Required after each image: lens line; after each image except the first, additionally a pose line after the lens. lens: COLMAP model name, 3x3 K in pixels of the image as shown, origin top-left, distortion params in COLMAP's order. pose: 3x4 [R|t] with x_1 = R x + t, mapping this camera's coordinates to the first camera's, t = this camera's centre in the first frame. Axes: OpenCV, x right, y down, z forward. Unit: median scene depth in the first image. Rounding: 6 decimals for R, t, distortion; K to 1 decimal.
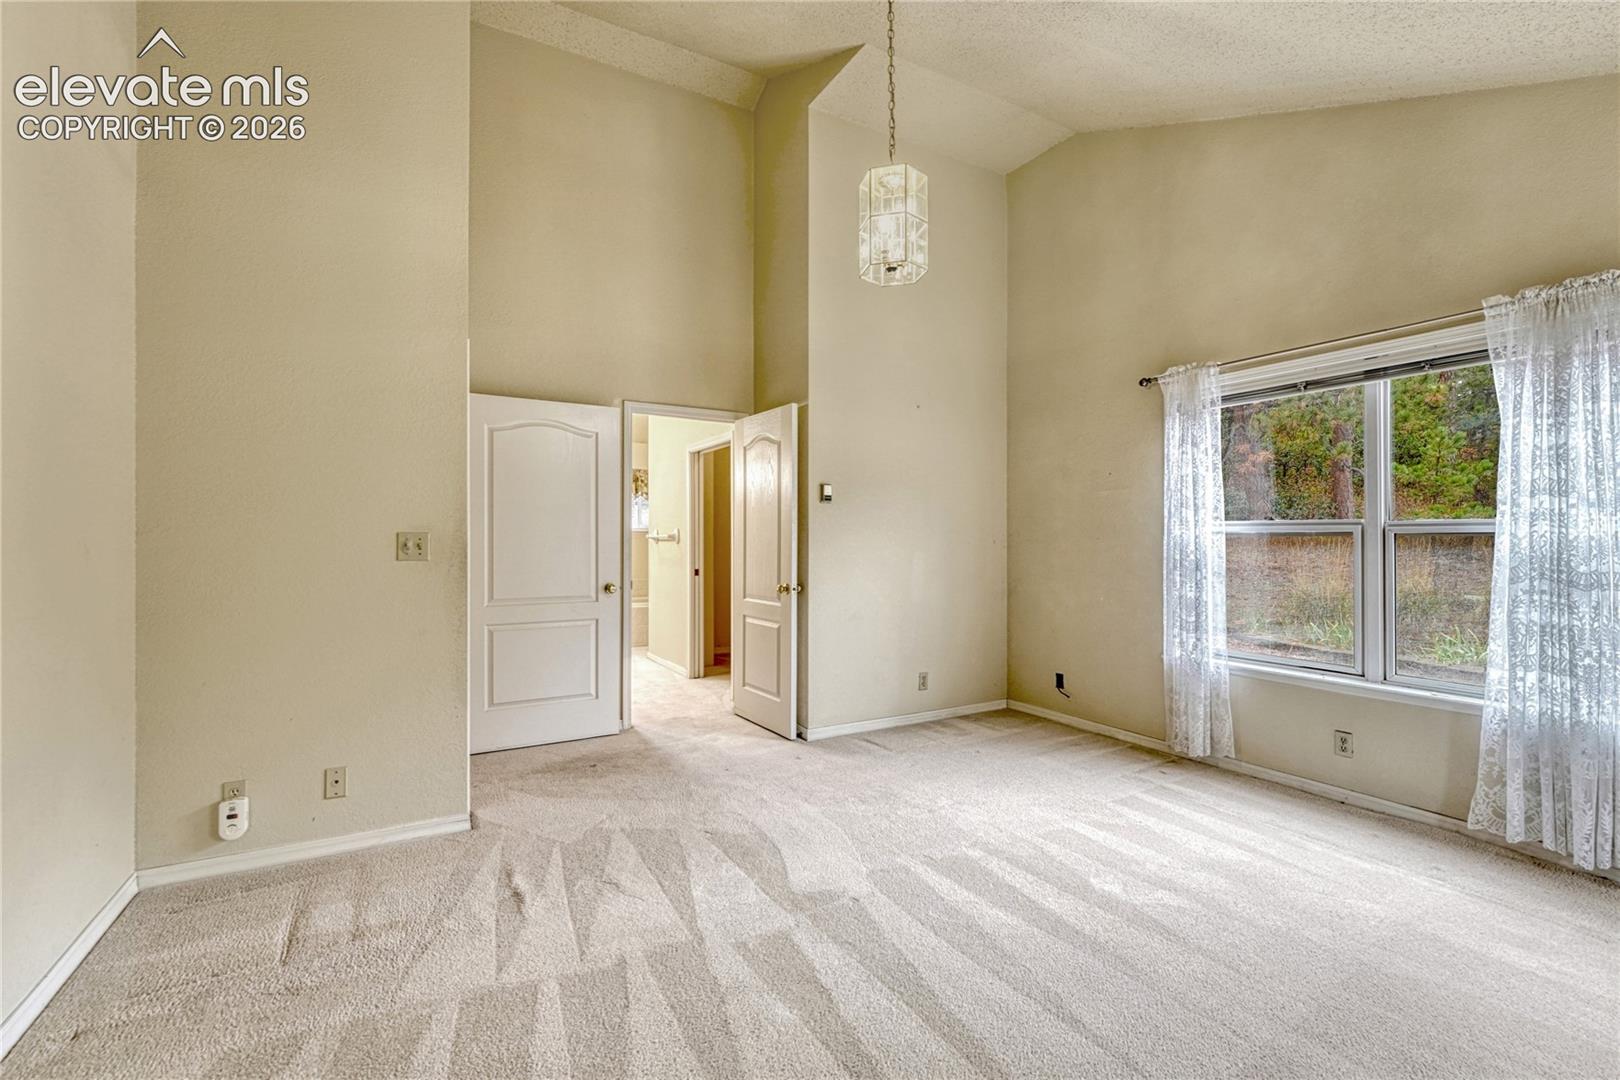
lens RADIAL K [[683.1, 0, 807.1], [0, 683.1, 525.5], [0, 0, 1]] dist [-0.009115, -0.000100]
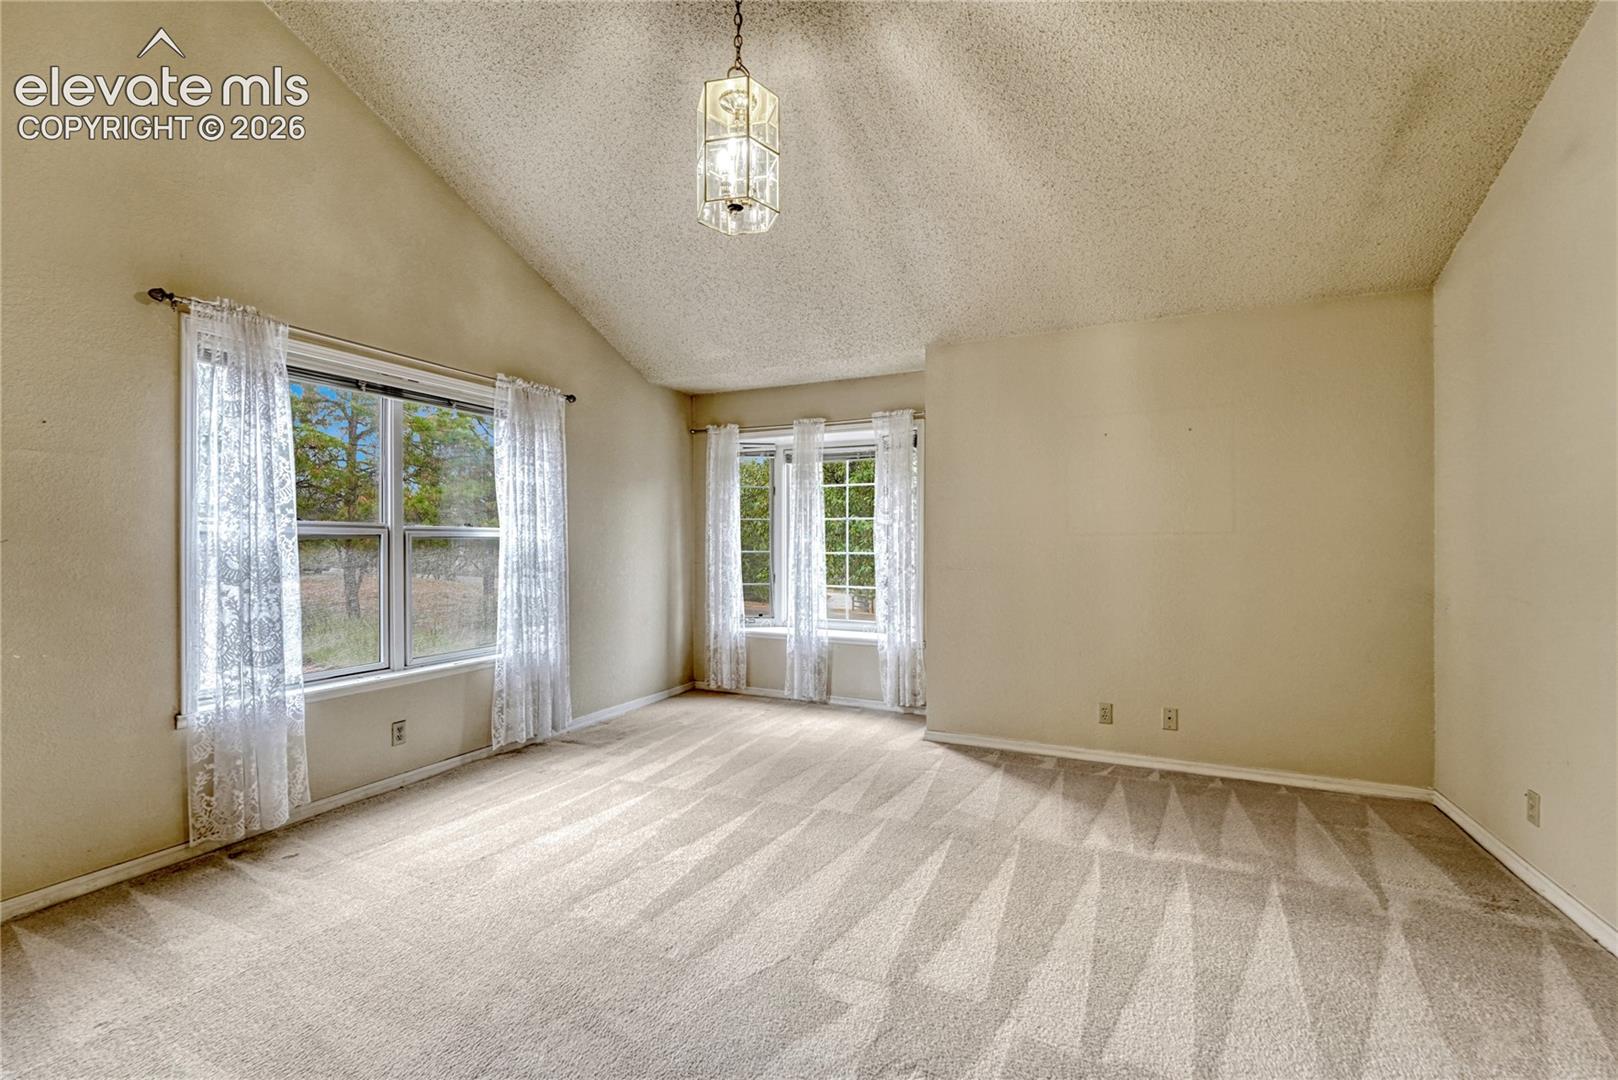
lens RADIAL K [[682.2, 0, 806.1], [0, 682.2, 525.5], [0, 0, 1]] dist [-0.009115, -0.000100]
pose [[-0.575313, 0.015327, 0.817790, -0.445596], [-0.020878, 0.999223, -0.033415, 0.015966], [-0.817667, -0.036298, -0.574546, 1.063767]]
